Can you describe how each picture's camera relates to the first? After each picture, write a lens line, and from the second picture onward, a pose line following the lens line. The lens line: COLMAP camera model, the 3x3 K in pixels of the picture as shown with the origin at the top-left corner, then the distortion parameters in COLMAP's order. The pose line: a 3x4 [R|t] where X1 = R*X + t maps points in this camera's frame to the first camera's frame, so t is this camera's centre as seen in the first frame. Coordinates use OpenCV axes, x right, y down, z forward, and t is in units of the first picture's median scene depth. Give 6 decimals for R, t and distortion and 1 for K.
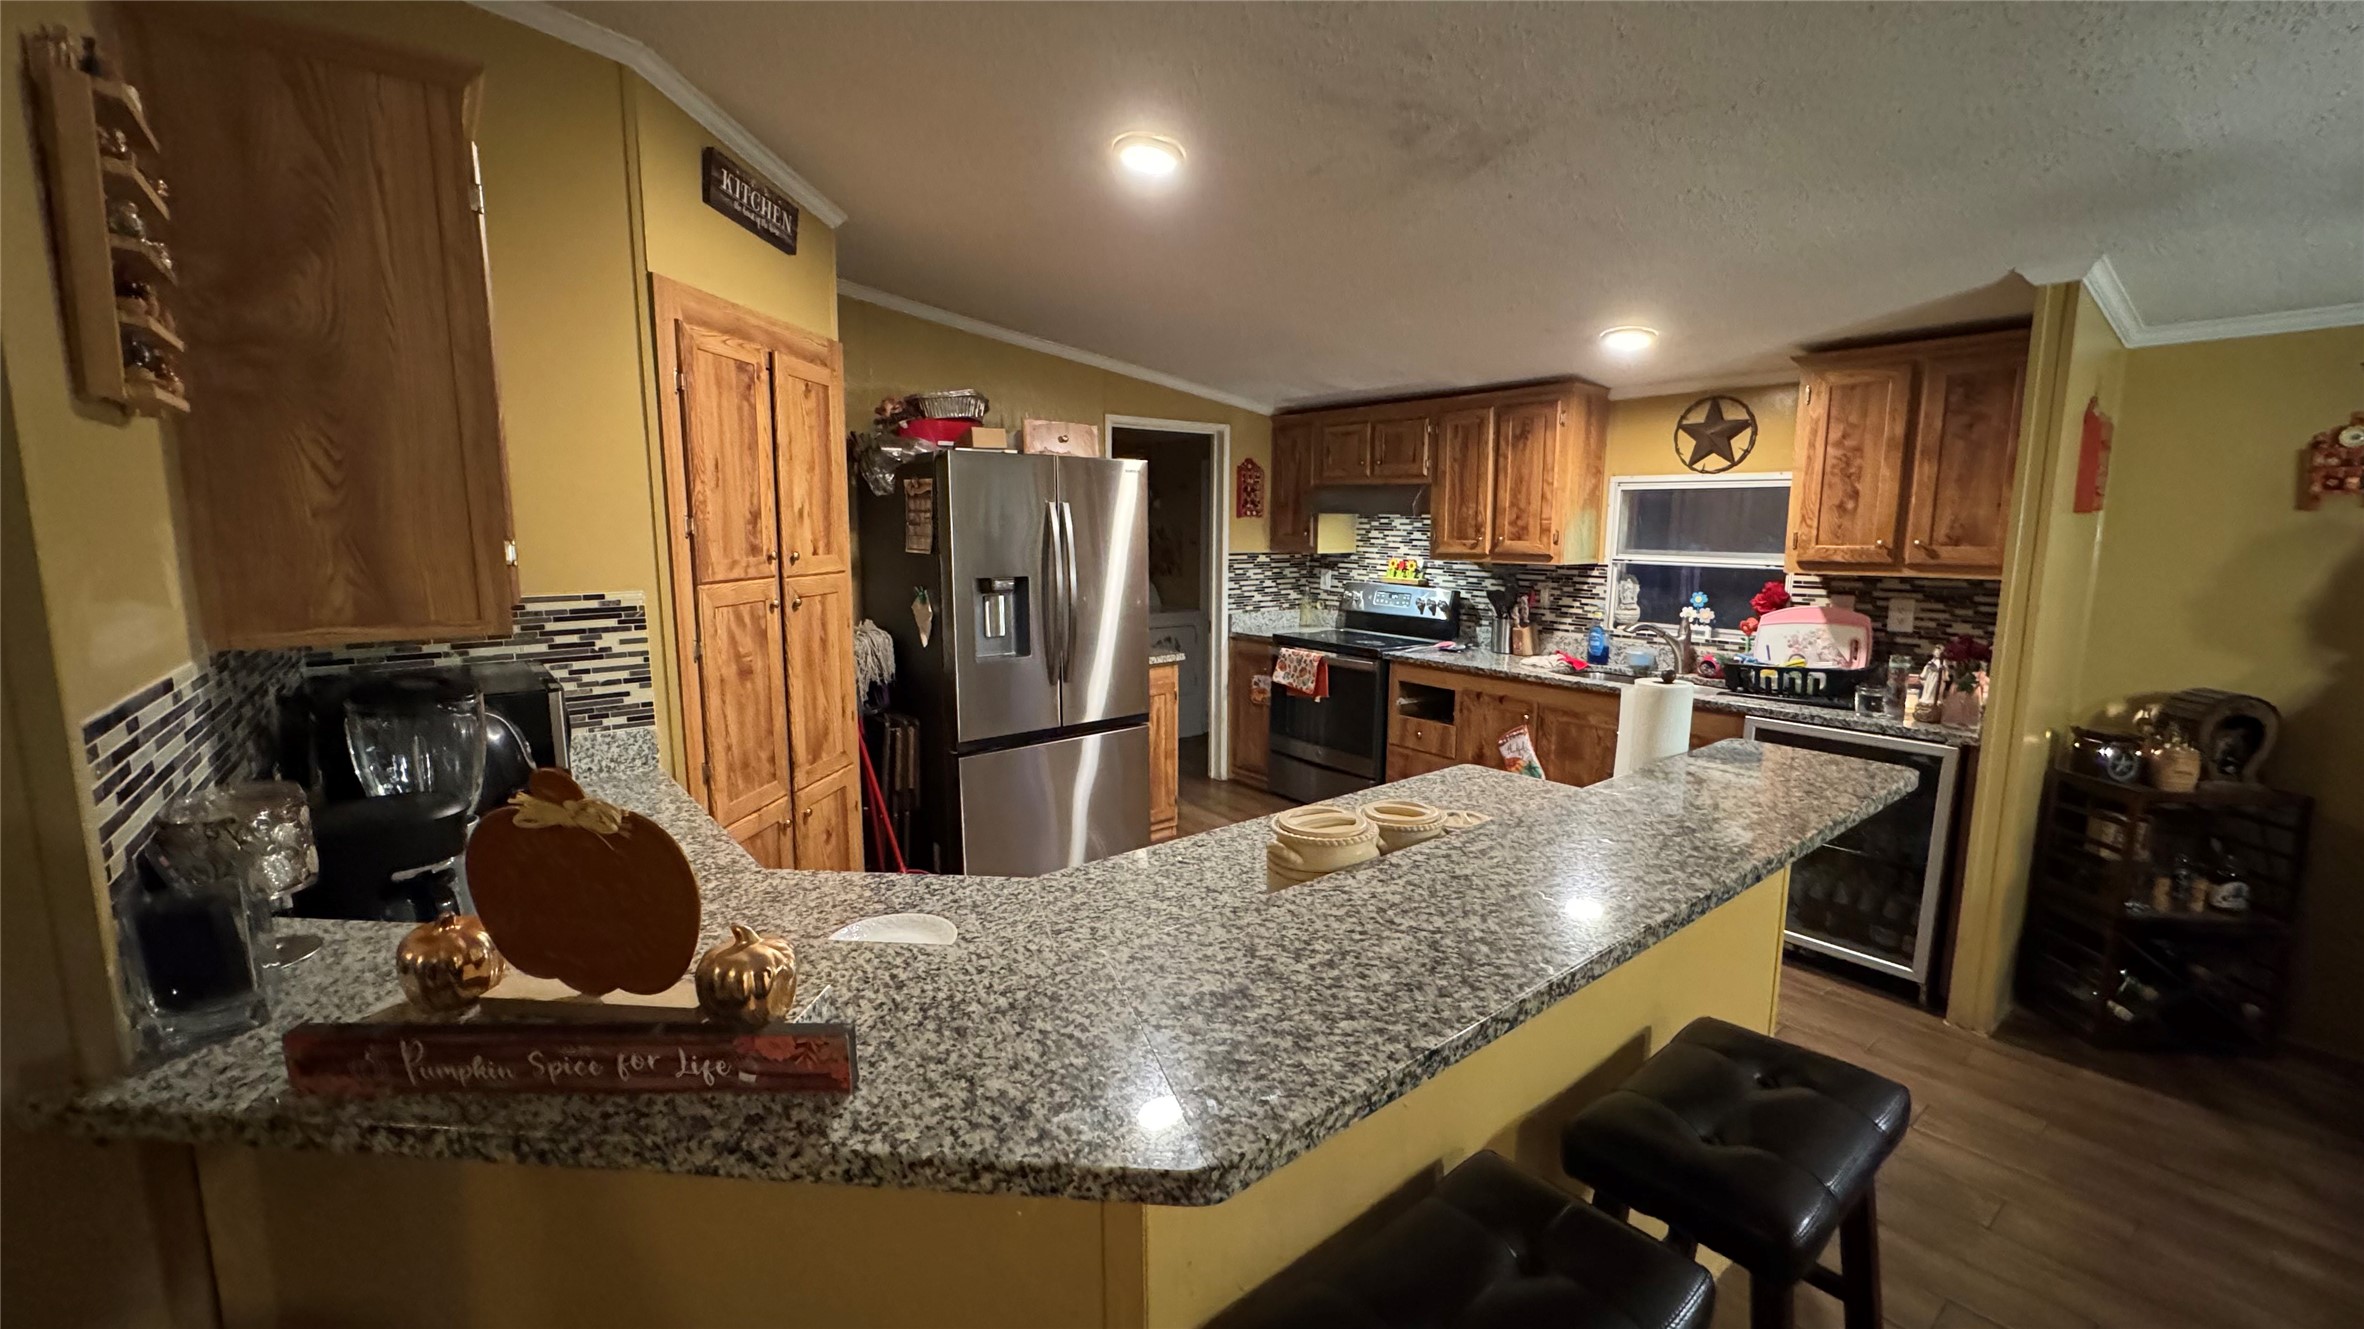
lens RADIAL K [[945.2, 0, 1179.2], [0, 945.2, 661.1], [0, 0, 1]] dist [-0.002896, -0.000180]
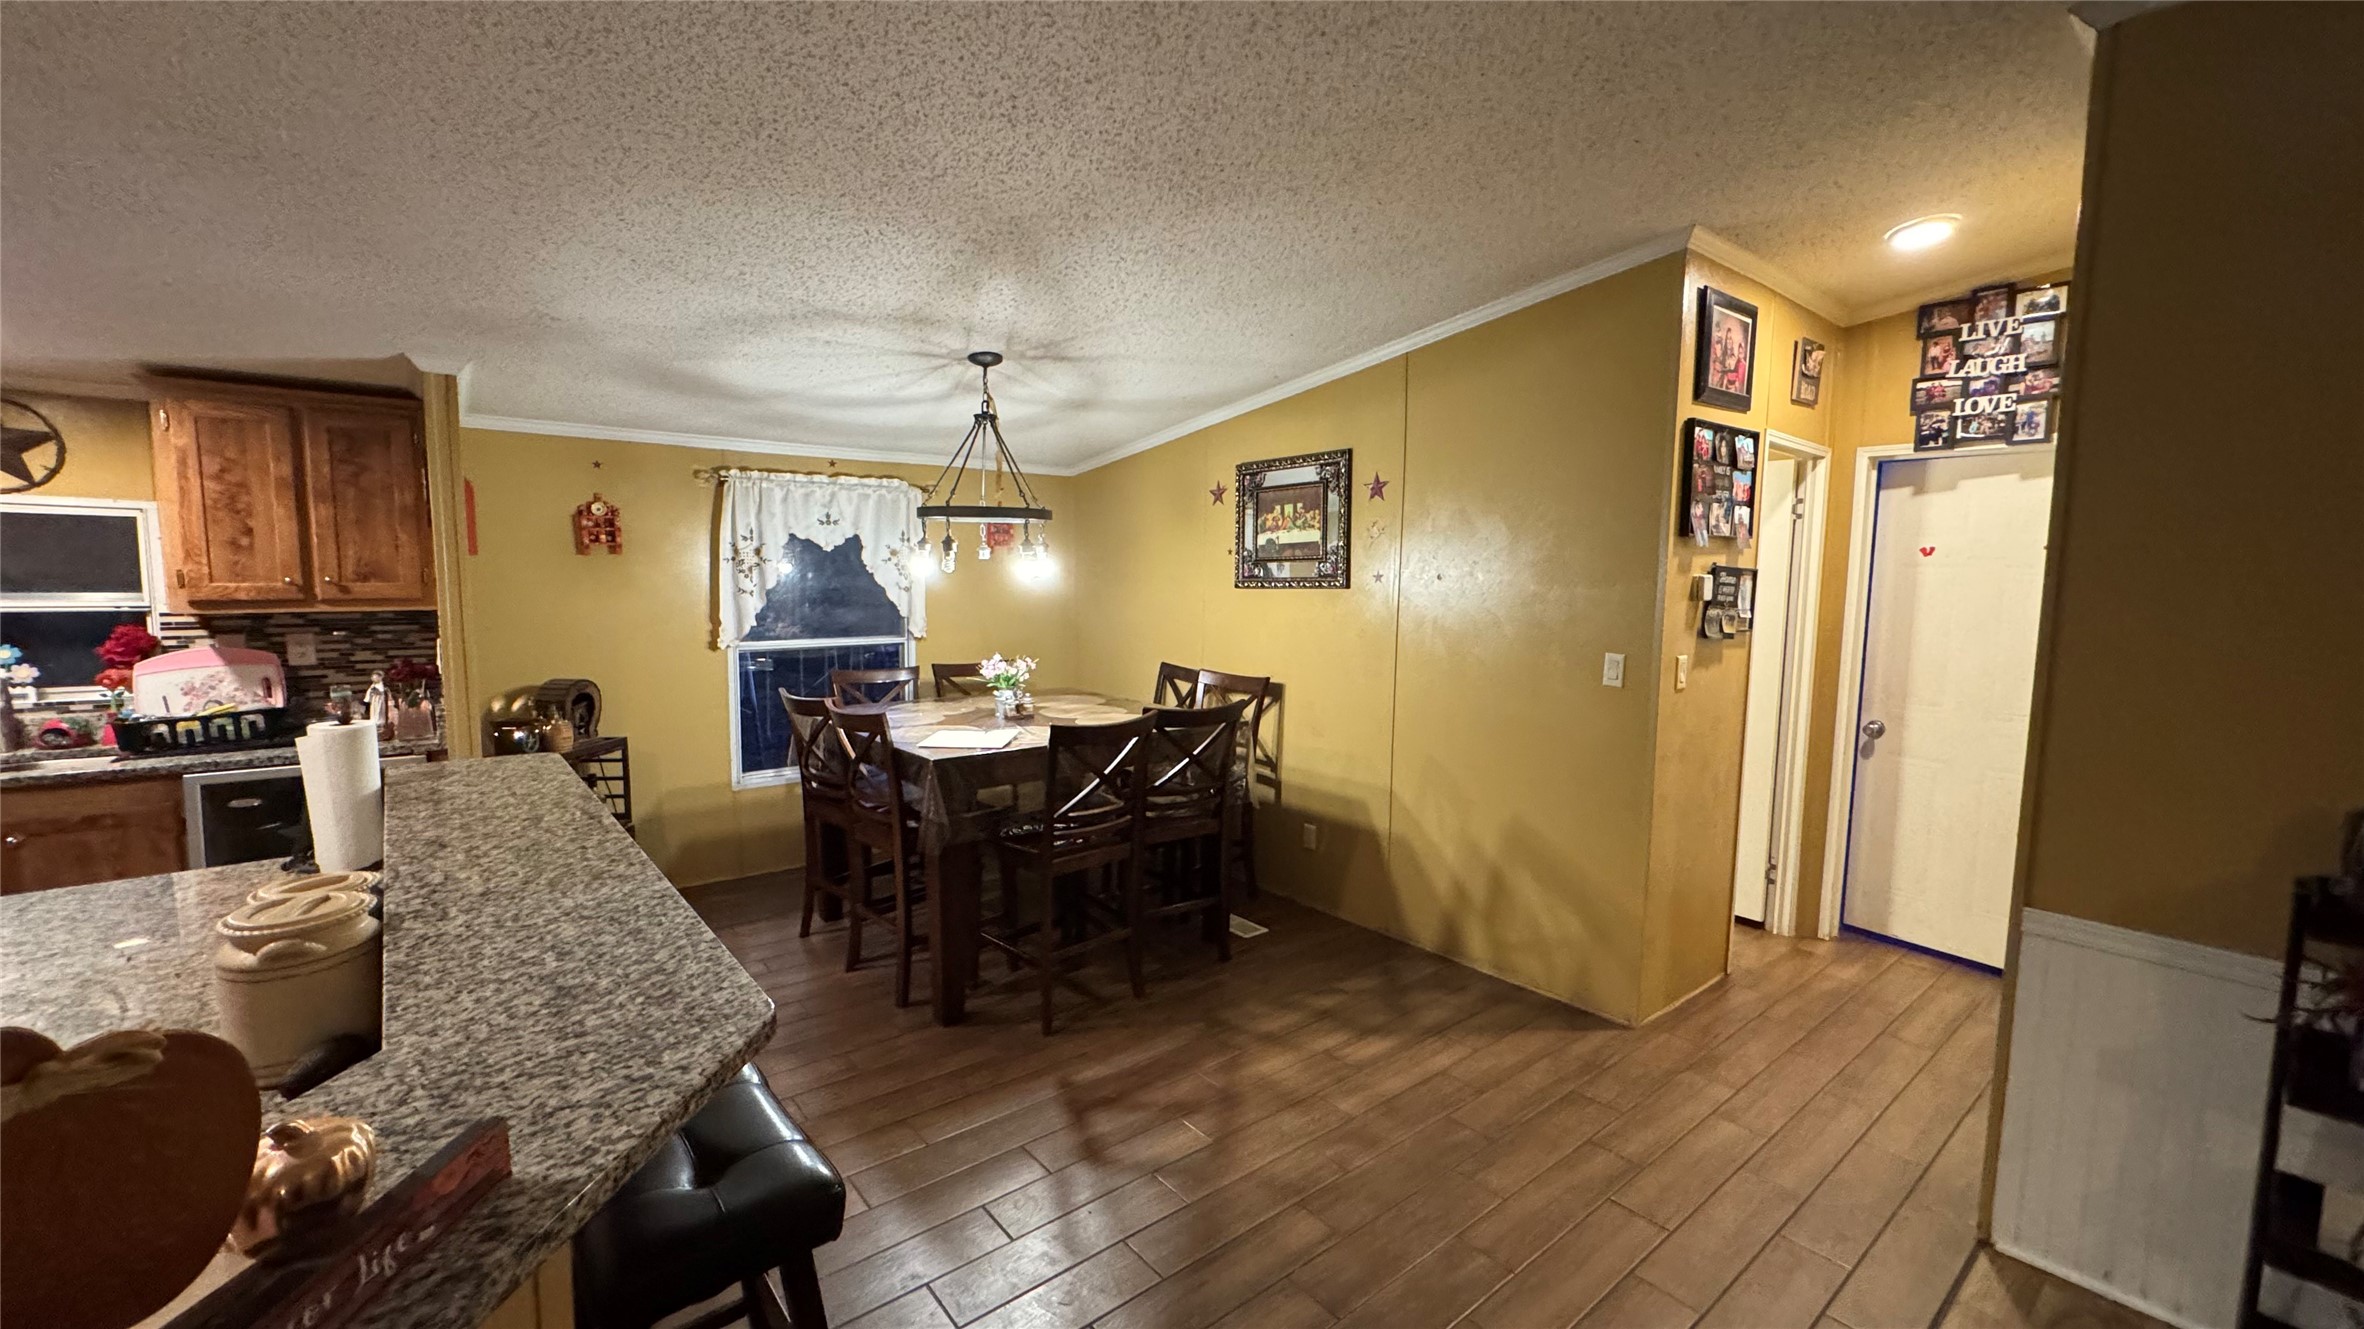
lens RADIAL K [[945.2, 0, 1179.2], [0, 945.2, 661.1], [0, 0, 1]] dist [-0.002896, -0.000180]
pose [[-0.011612, -0.101027, 0.994816, -0.288643], [0.128358, 0.986502, 0.101680, -0.018420], [-0.991660, 0.128873, 0.001512, 0.053692]]
